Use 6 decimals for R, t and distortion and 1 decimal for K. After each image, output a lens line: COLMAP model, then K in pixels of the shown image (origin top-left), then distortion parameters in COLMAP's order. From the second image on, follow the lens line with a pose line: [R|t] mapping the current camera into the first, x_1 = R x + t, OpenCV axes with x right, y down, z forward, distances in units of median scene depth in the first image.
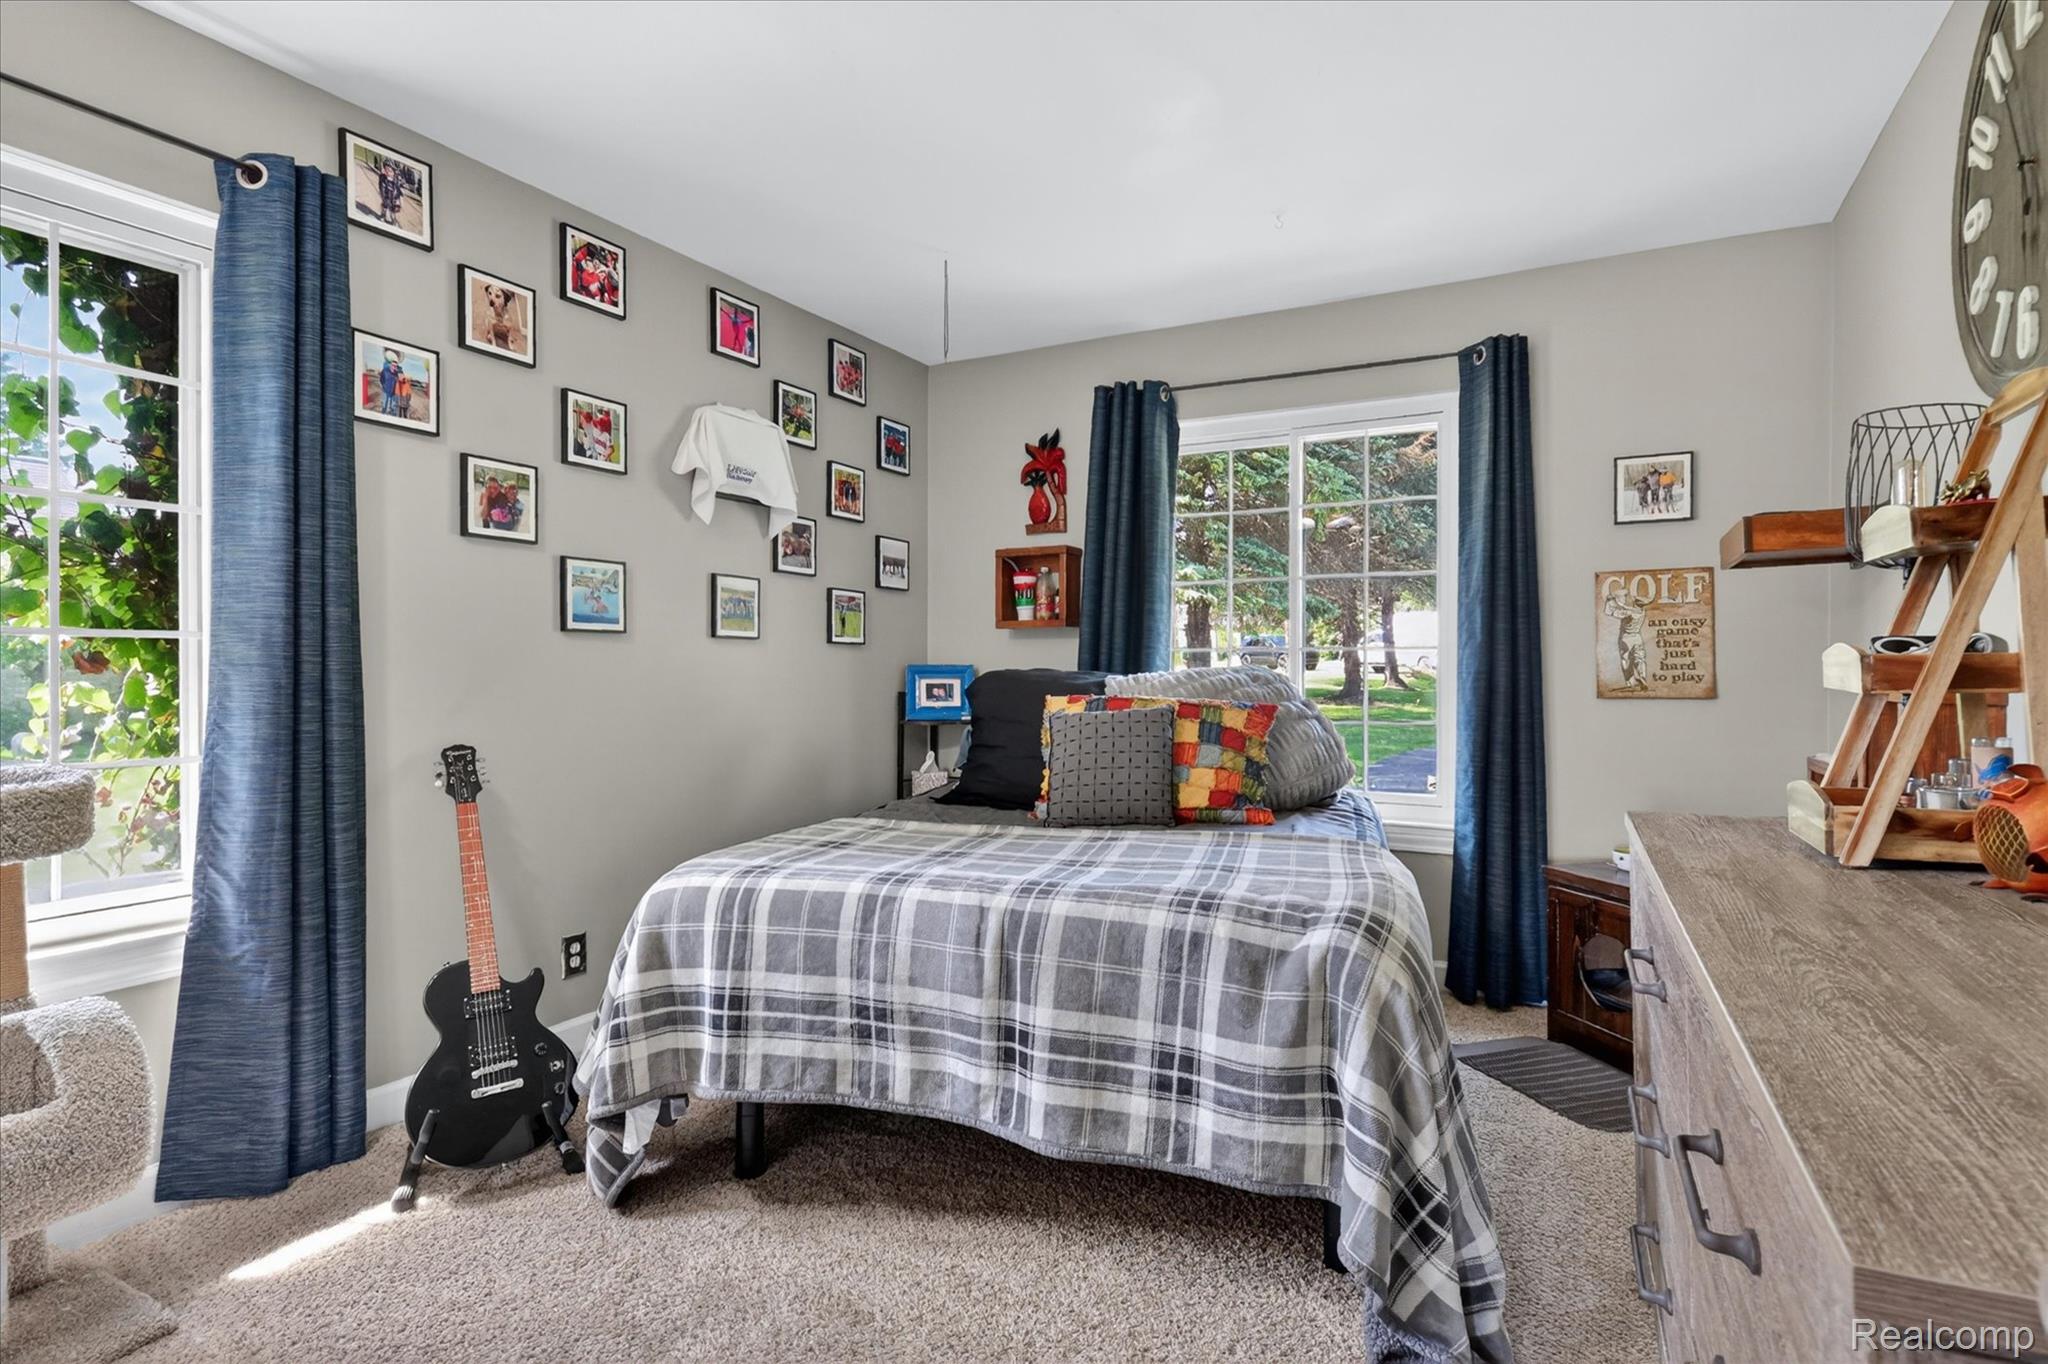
lens RADIAL K [[1017.7, 0, 1016.7], [0, 1017.7, 668.9], [0, 0, 1]] dist [-0.001981, -0.000185]
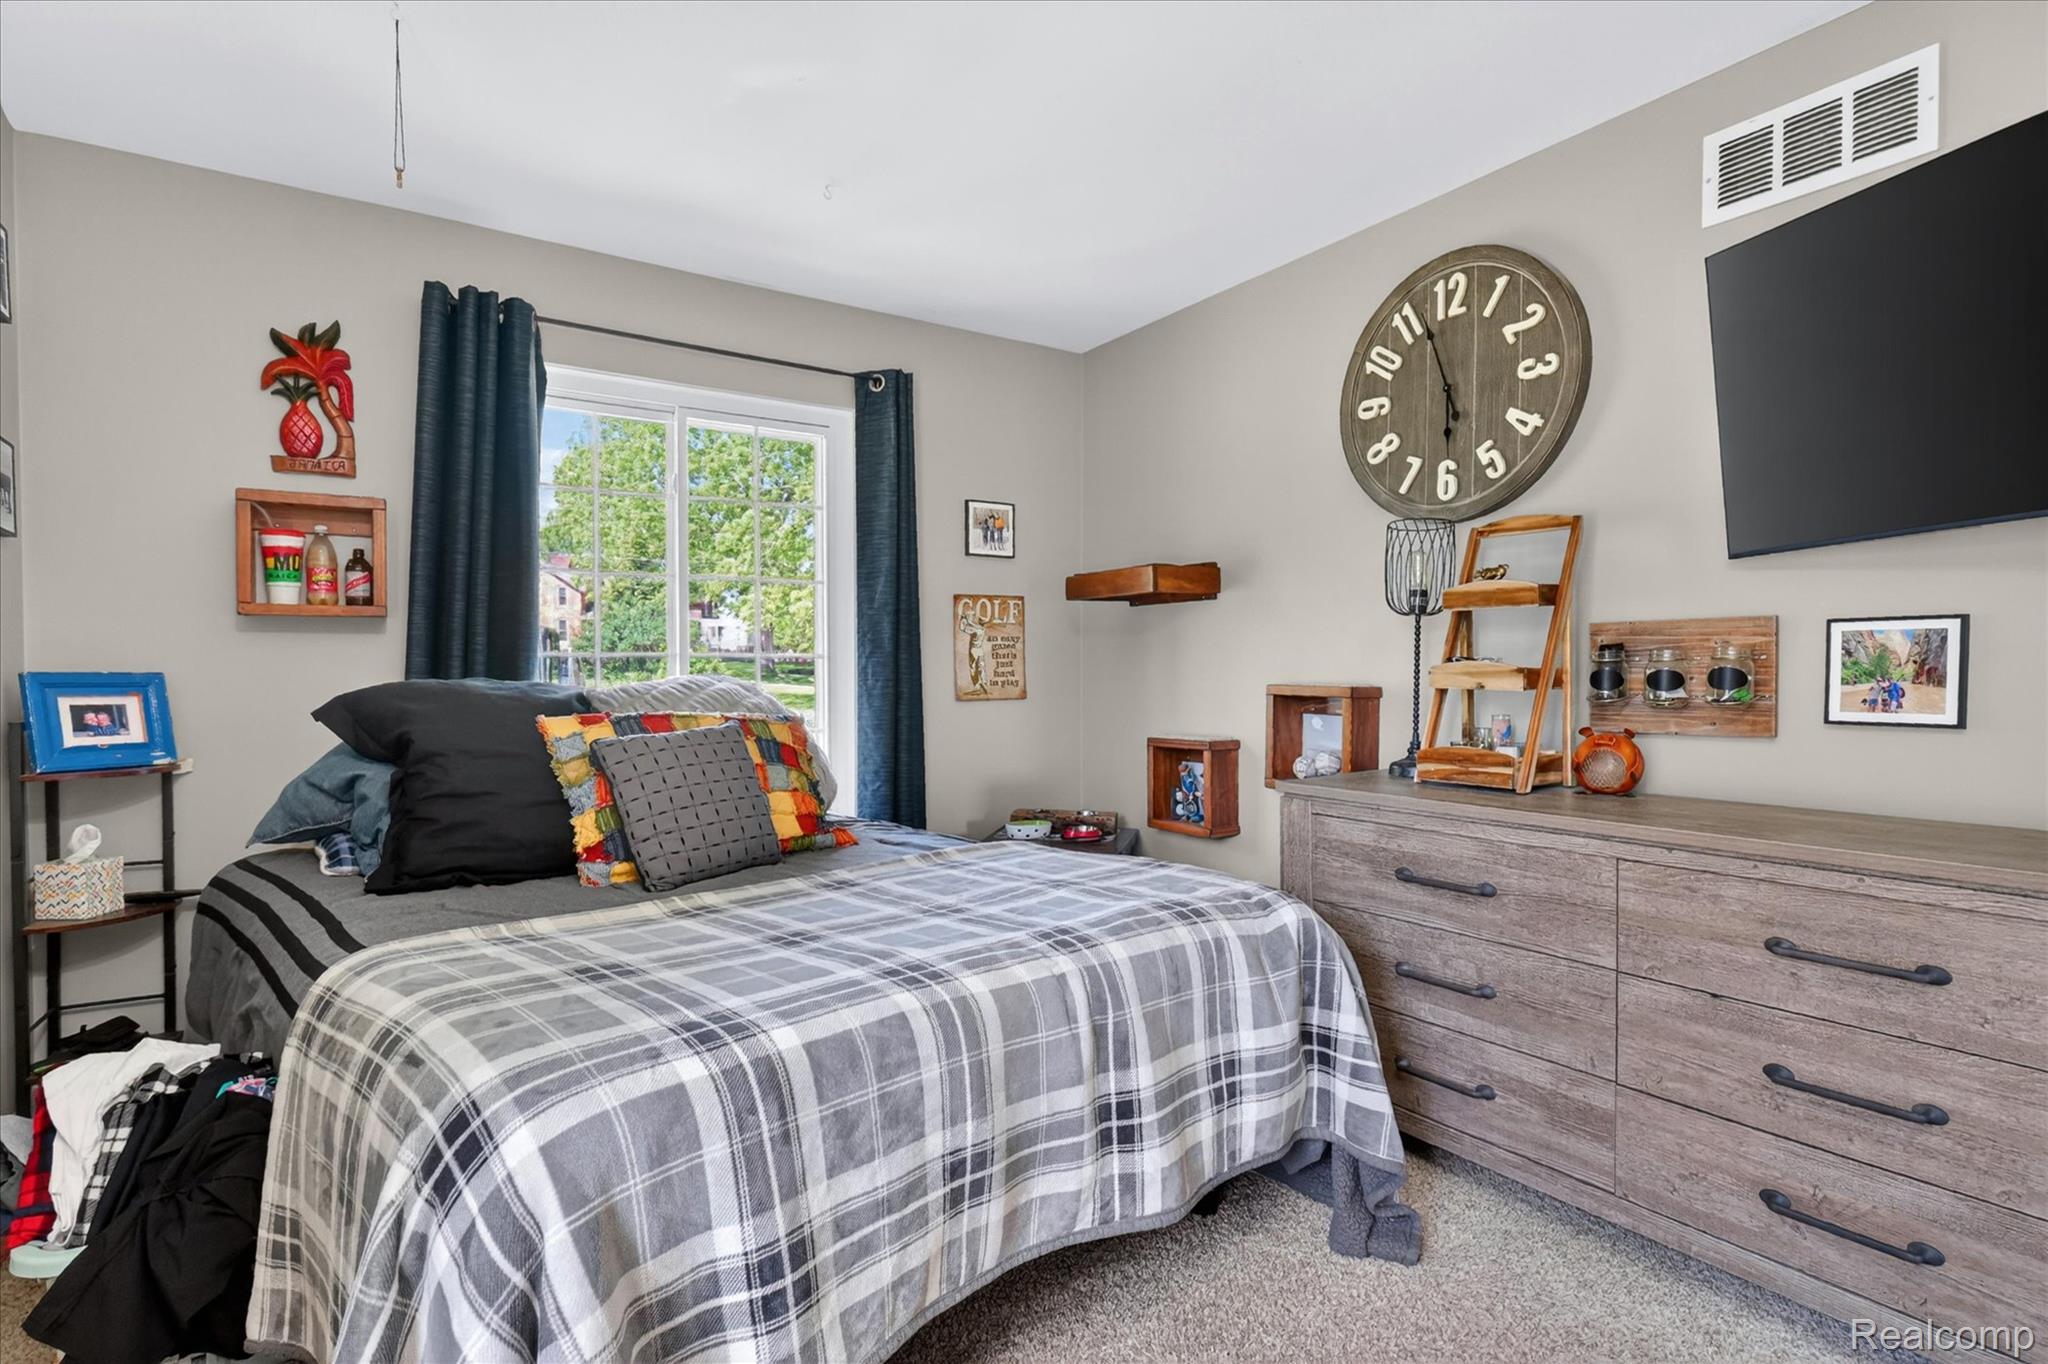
lens RADIAL K [[1017.7, 0, 1012.7], [0, 1017.7, 688.7], [0, 0, 1]] dist [-0.001981, -0.000185]
pose [[0.493706, -0.013898, 0.869518, -0.439315], [0.001871, 0.999887, 0.014919, -0.002951], [-0.869627, -0.005739, 0.493677, 0.370707]]
